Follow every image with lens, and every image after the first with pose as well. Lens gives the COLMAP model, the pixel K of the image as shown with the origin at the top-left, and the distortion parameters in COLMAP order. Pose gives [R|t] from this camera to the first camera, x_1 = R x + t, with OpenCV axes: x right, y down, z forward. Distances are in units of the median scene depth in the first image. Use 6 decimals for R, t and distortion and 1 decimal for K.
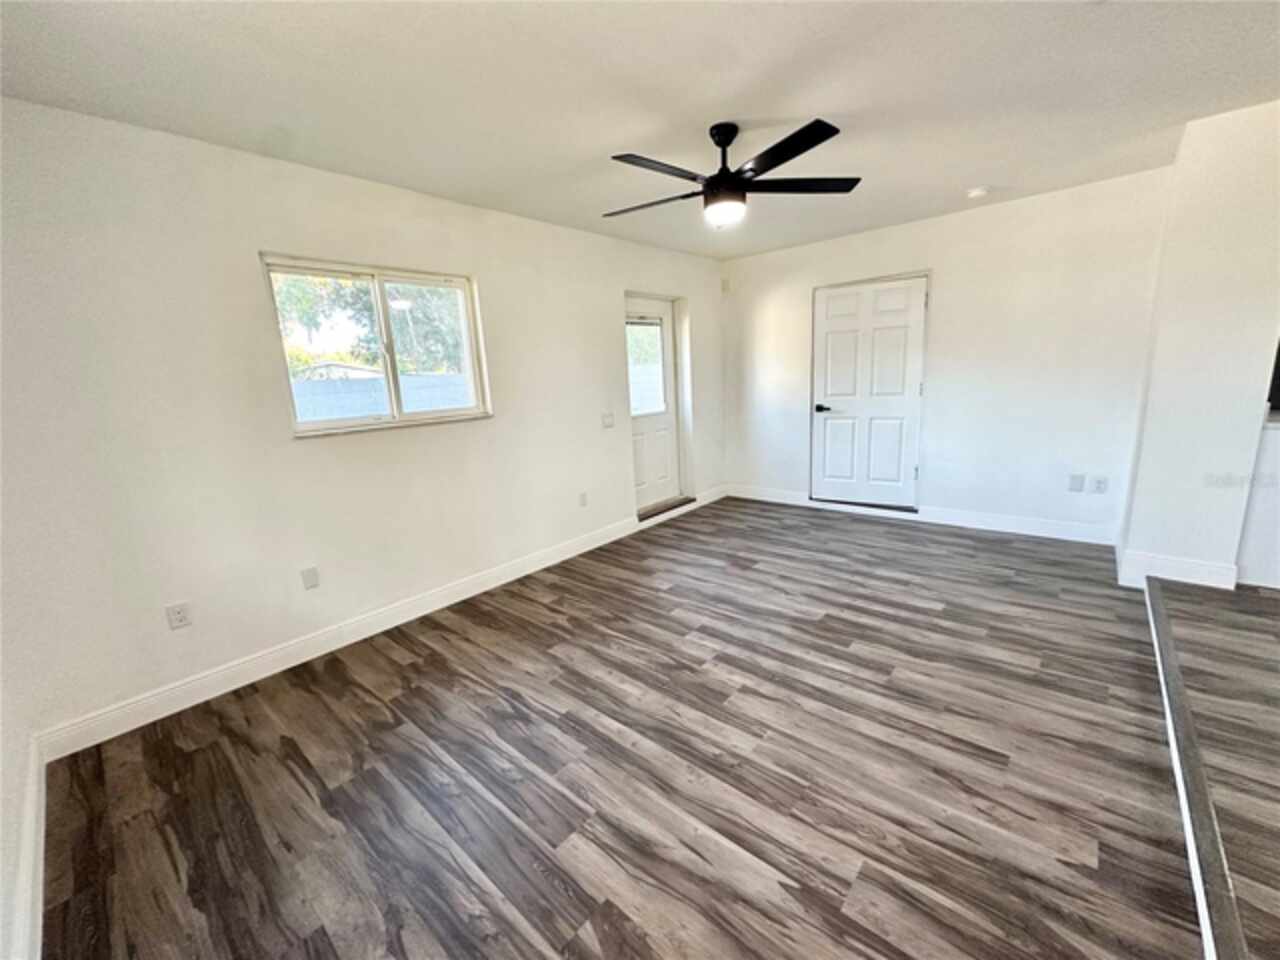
lens RADIAL K [[509.3, 0, 640.0], [0, 509.3, 480.0], [0, 0, 1]] dist [-0.000433, -0.000133]
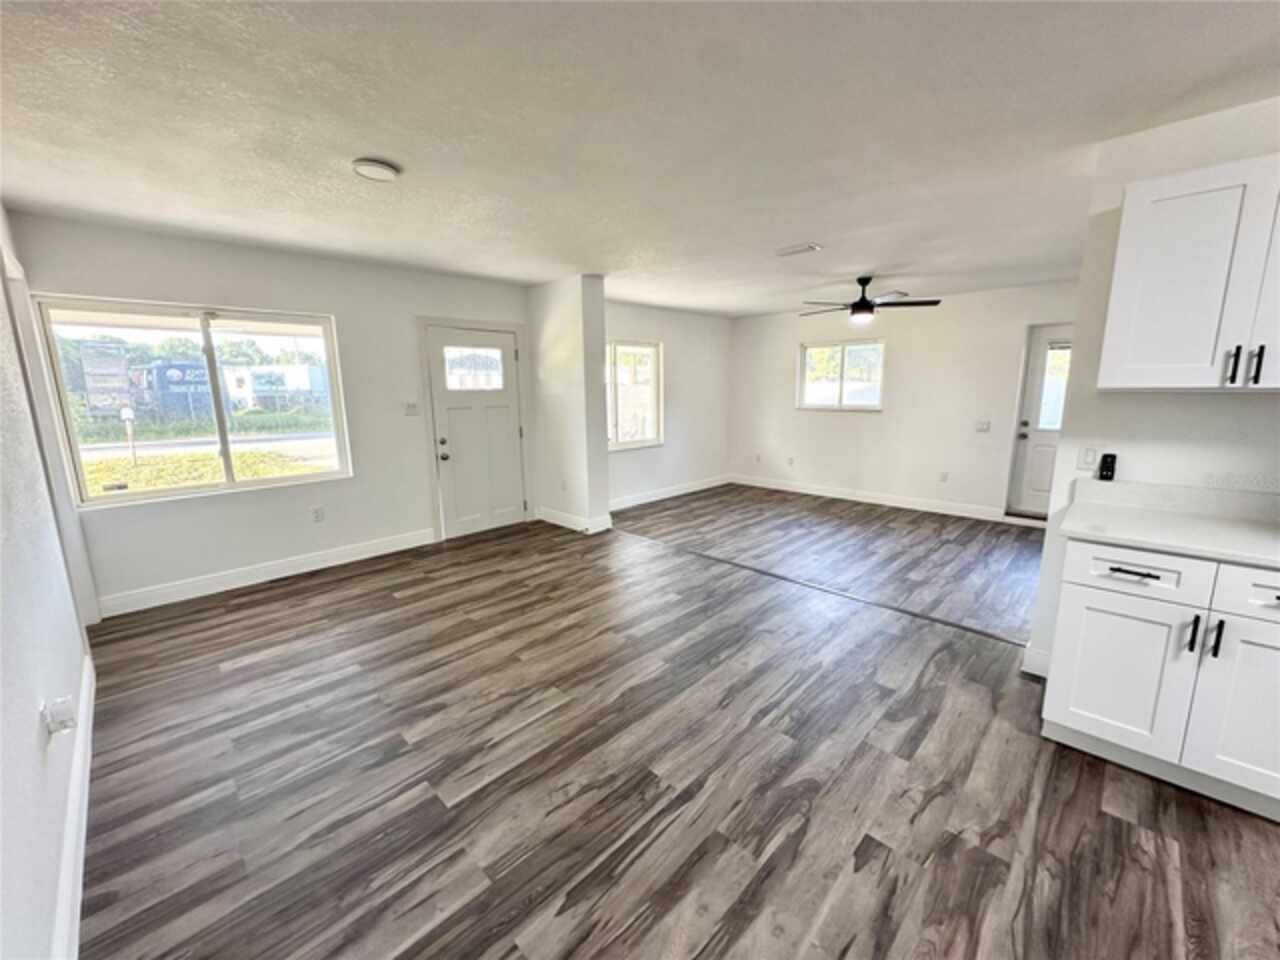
lens RADIAL K [[509.3, 0, 640.0], [0, 509.3, 480.0], [0, 0, 1]] dist [-0.000433, -0.000133]
pose [[-0.050900, 0.233811, -0.970949, 2.176555], [-0.187813, 0.952622, 0.239243, -0.222636], [0.980885, 0.194534, -0.004576, 0.263418]]
